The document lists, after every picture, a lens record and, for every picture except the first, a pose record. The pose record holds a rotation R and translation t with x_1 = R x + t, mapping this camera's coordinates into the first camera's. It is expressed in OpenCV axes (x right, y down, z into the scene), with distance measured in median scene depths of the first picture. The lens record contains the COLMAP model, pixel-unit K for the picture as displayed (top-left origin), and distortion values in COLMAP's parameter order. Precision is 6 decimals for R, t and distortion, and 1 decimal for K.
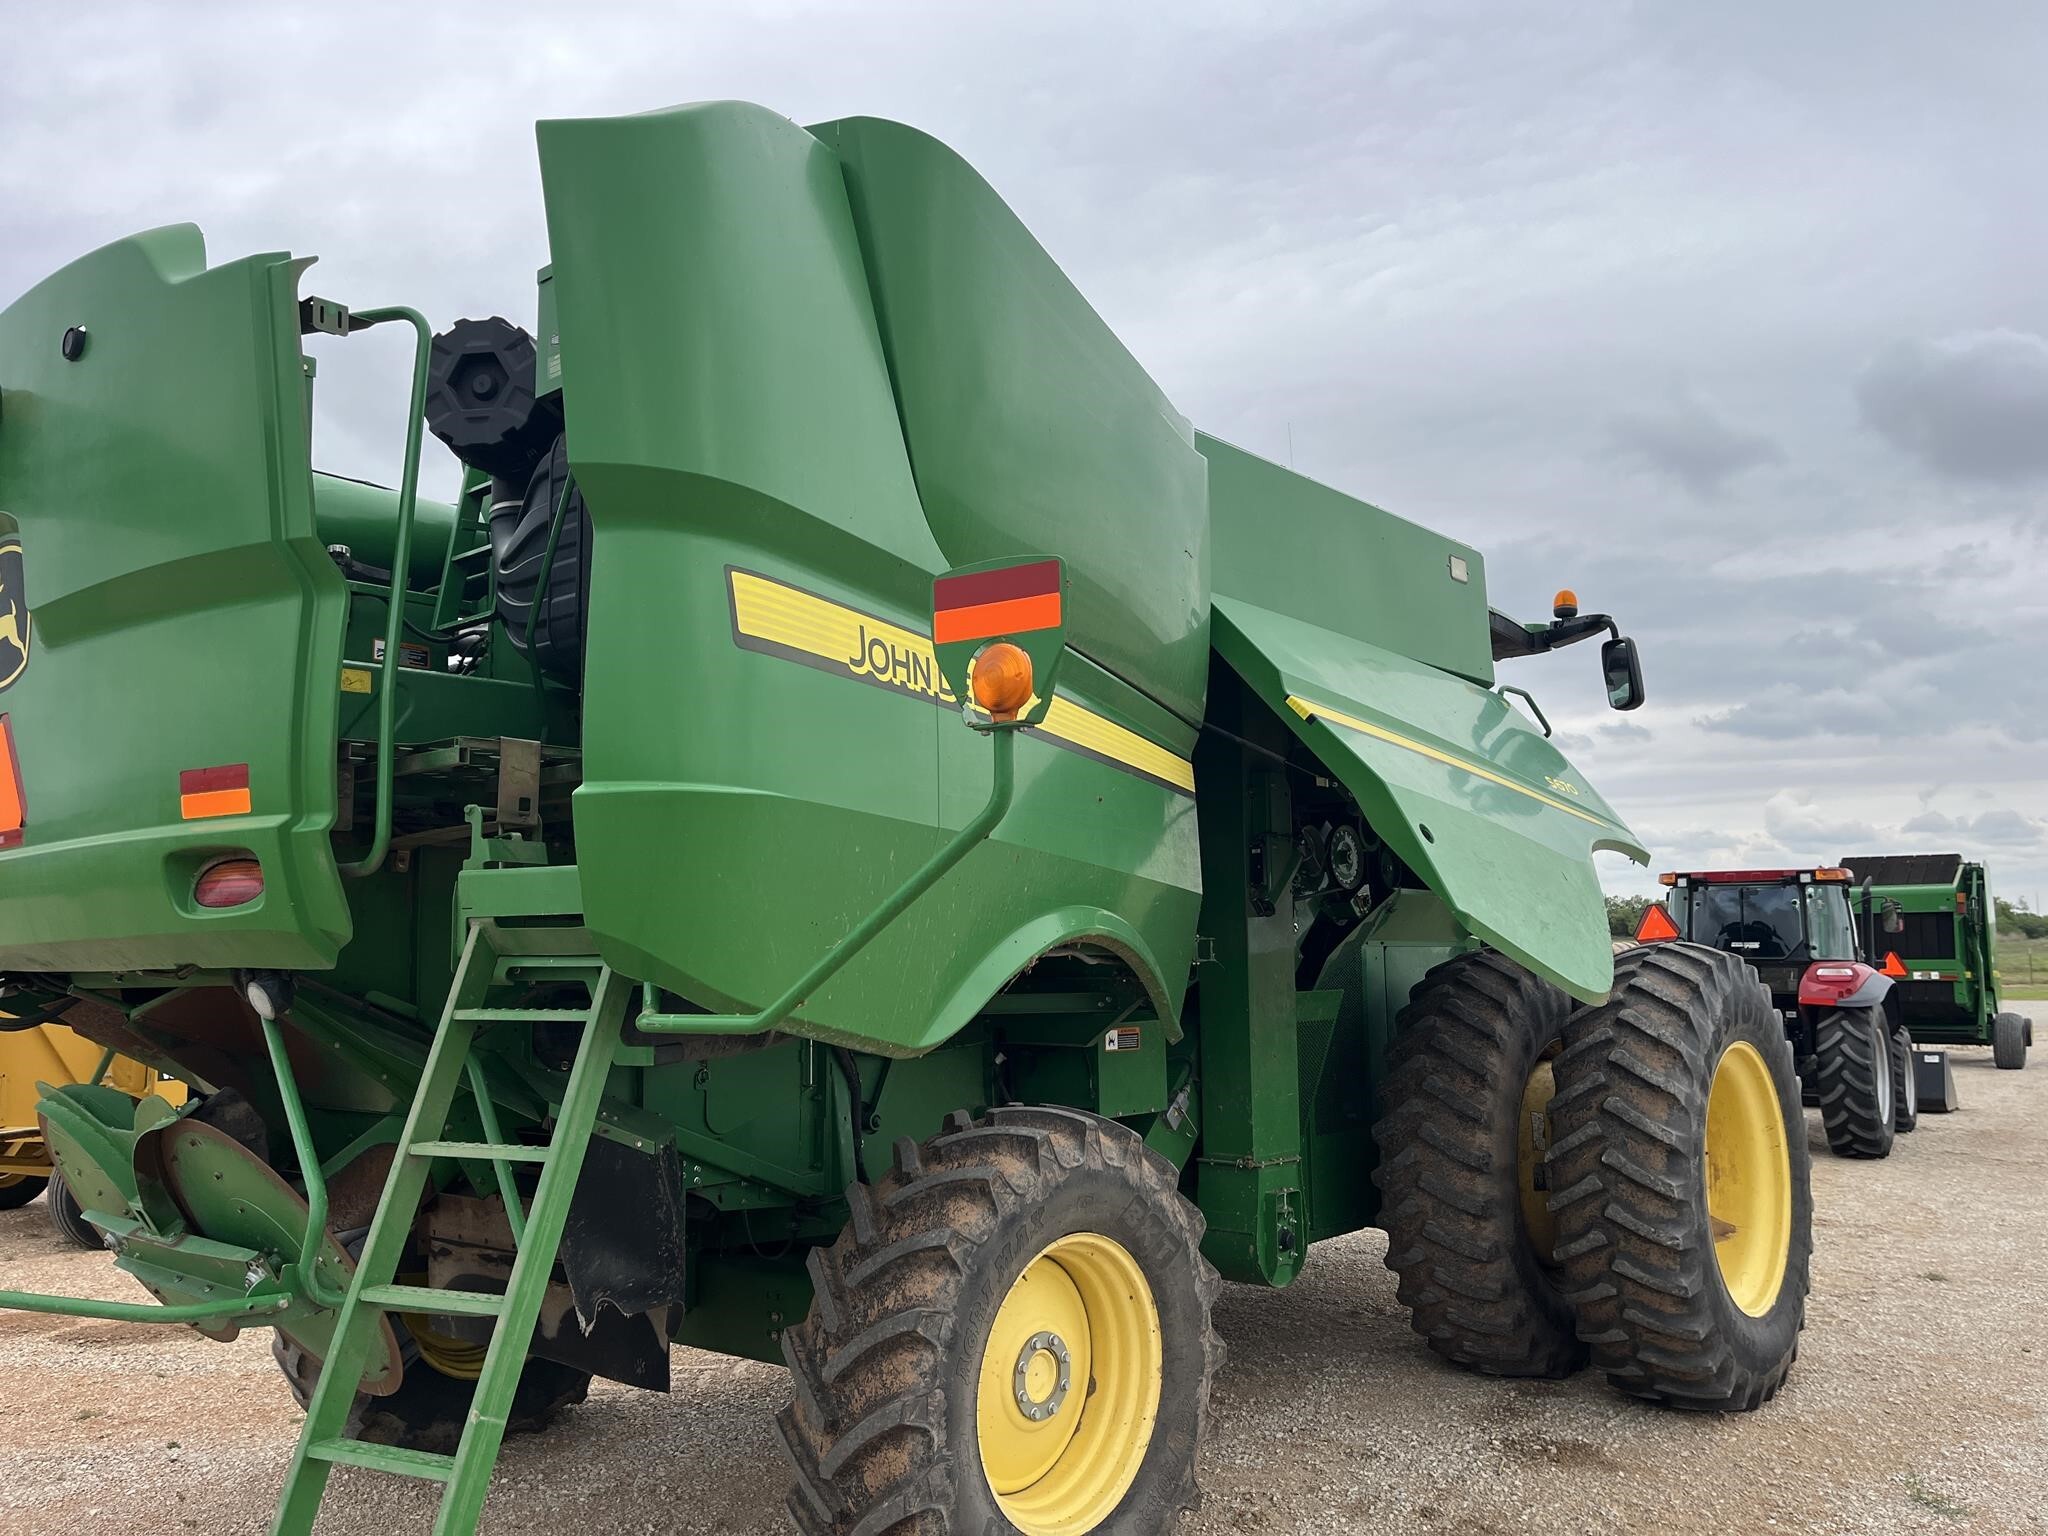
lens RADIAL K [[1553.6, 0, 1024.0], [0, 1553.6, 768.0], [0, 0, 1]] dist [0.075846, -0.101413]
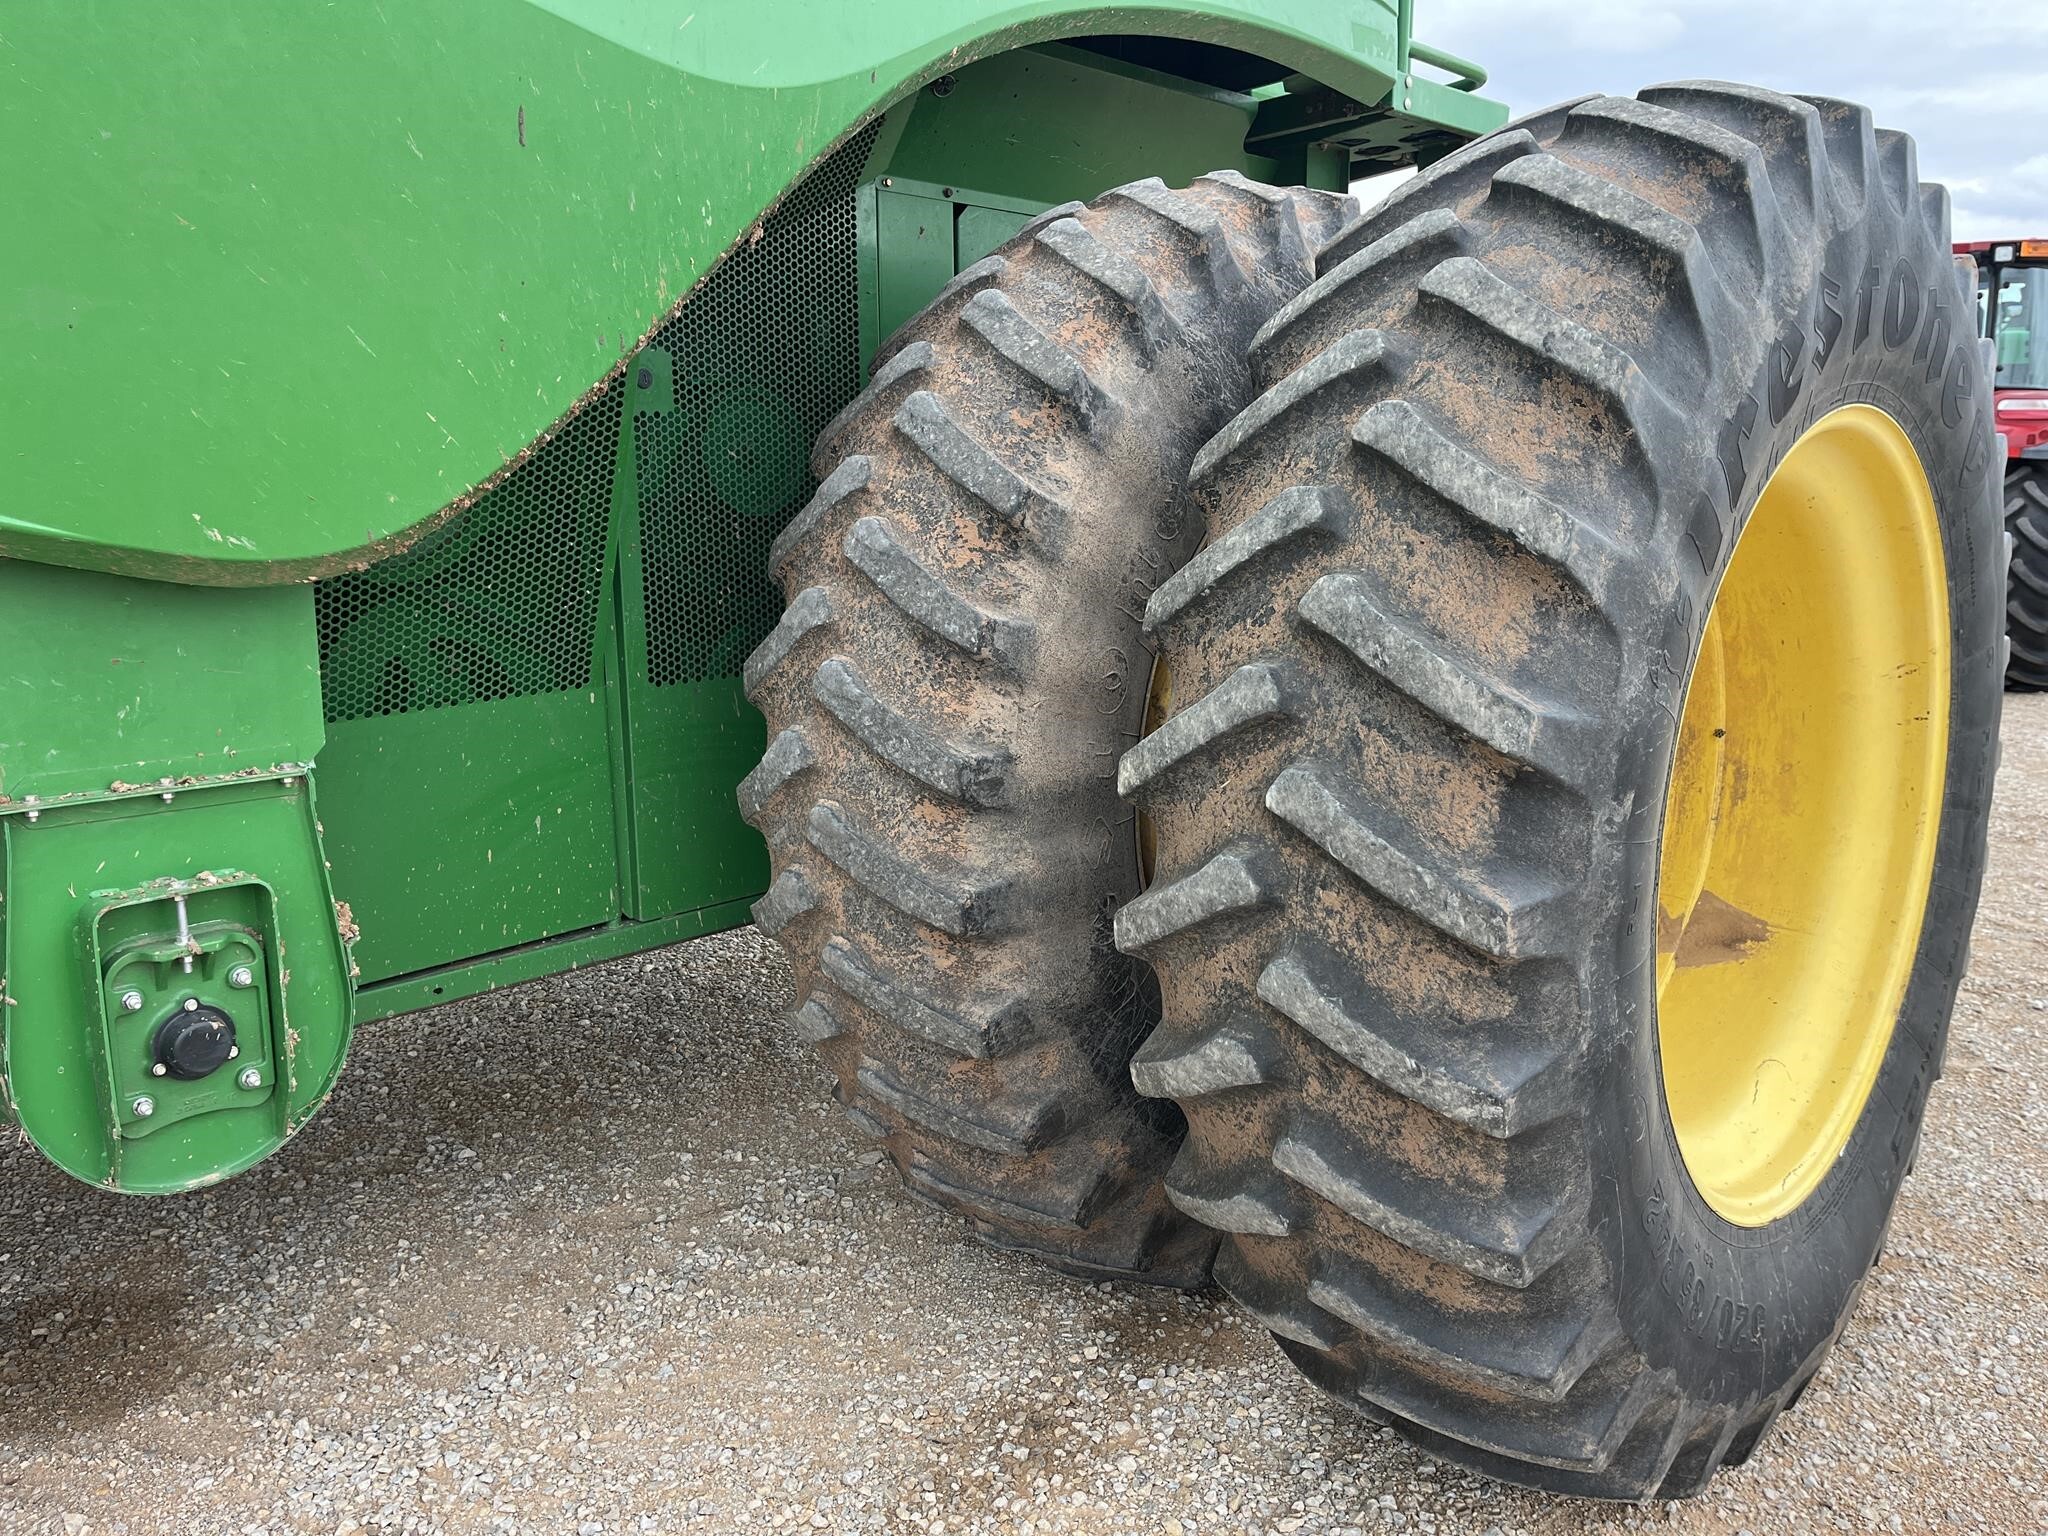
lens RADIAL K [[1553.6, 0, 1024.0], [0, 1553.6, 768.0], [0, 0, 1]] dist [0.075846, -0.101413]
pose [[0.998244, 0.014977, -0.057316, 0.331527], [0.003429, 0.951281, 0.308305, 0.156196], [0.059141, -0.307960, 0.949559, 0.722658]]
